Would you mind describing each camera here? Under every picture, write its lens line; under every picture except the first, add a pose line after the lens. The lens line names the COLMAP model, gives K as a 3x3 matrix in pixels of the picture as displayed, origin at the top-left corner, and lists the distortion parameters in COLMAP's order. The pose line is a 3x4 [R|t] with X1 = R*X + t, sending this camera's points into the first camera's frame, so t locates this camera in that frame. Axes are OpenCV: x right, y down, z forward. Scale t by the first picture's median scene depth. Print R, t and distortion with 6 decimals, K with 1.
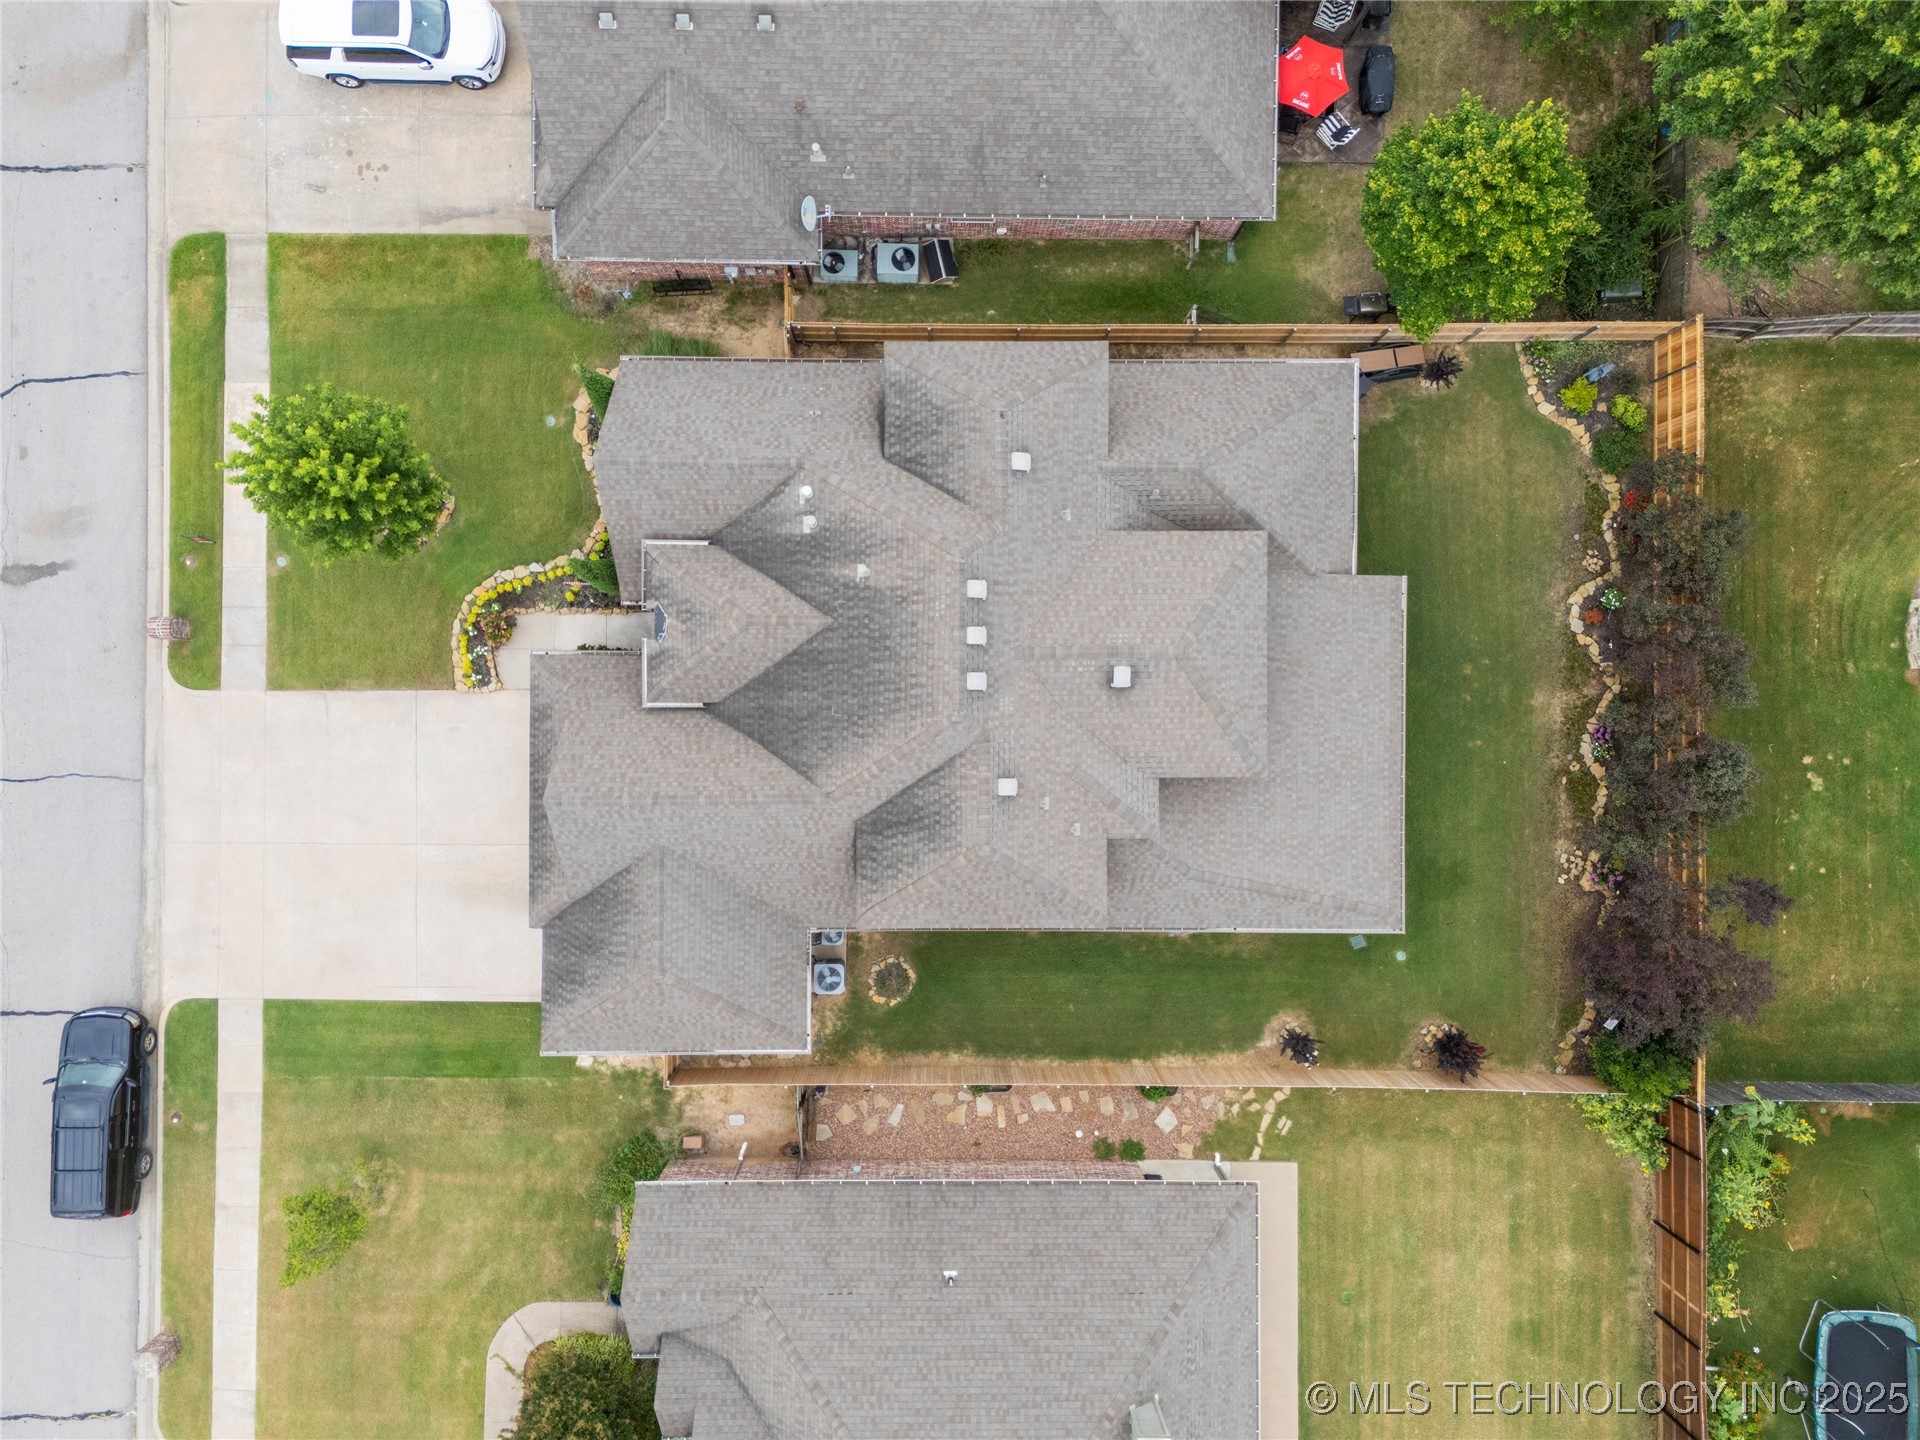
lens RADIAL K [[1401.2, 0, 960.0], [0, 1401.2, 720.0], [0, 0, 1]] dist [0.072430, -0.055123]
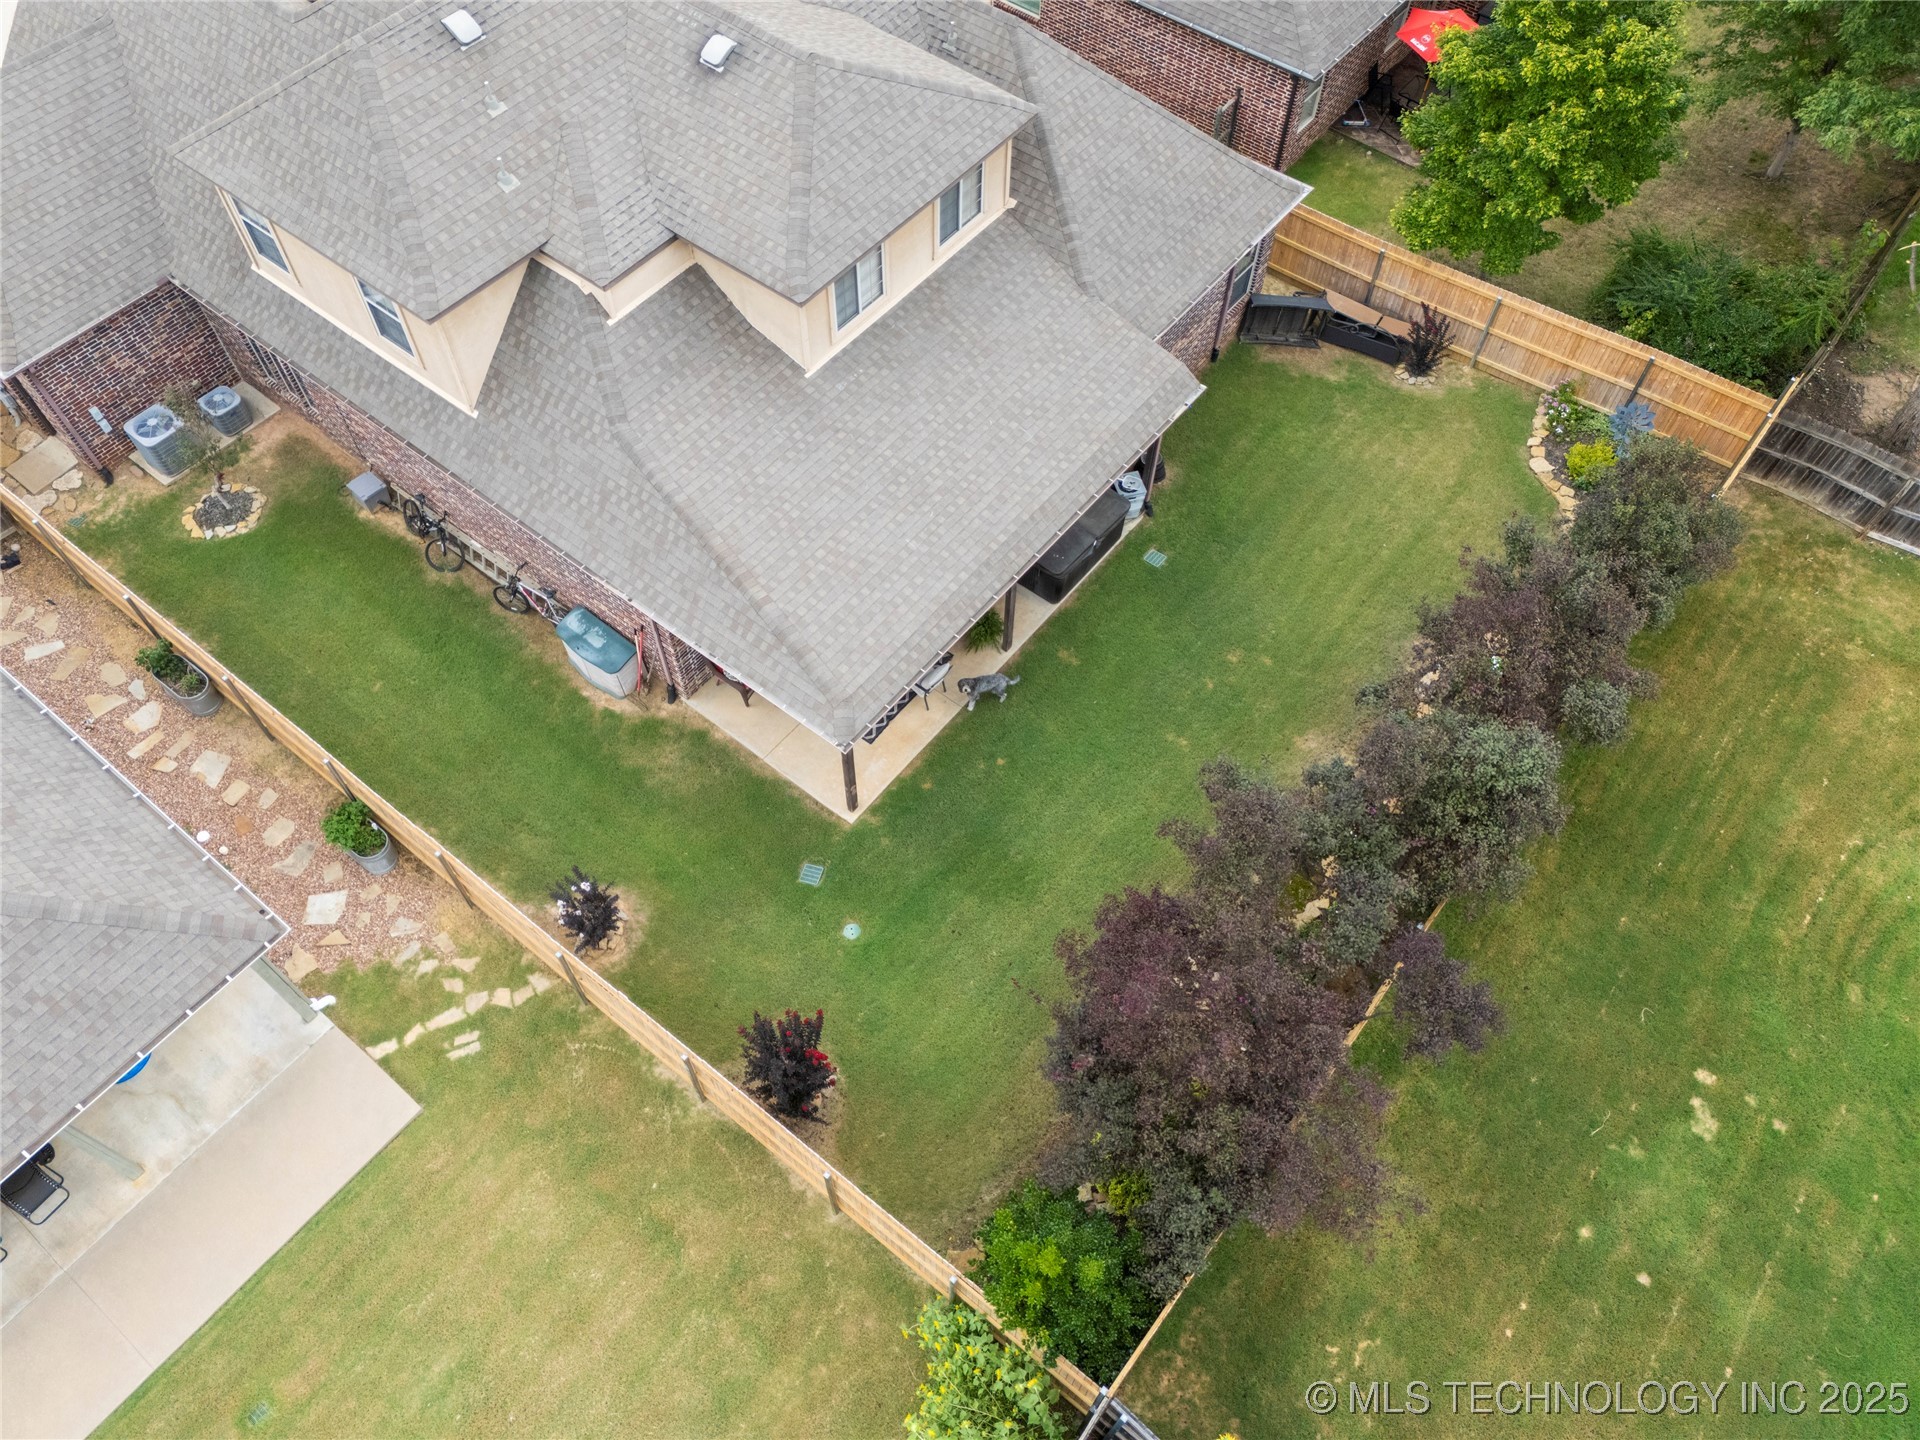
lens RADIAL K [[1401.2, 0, 960.0], [0, 1401.2, 720.0], [0, 0, 1]] dist [0.072430, -0.055123]
pose [[0.785404, 0.517100, -0.340219, 0.493460], [-0.618977, 0.653458, -0.435729, 0.327935], [-0.002996, 0.552811, 0.833301, 0.511541]]
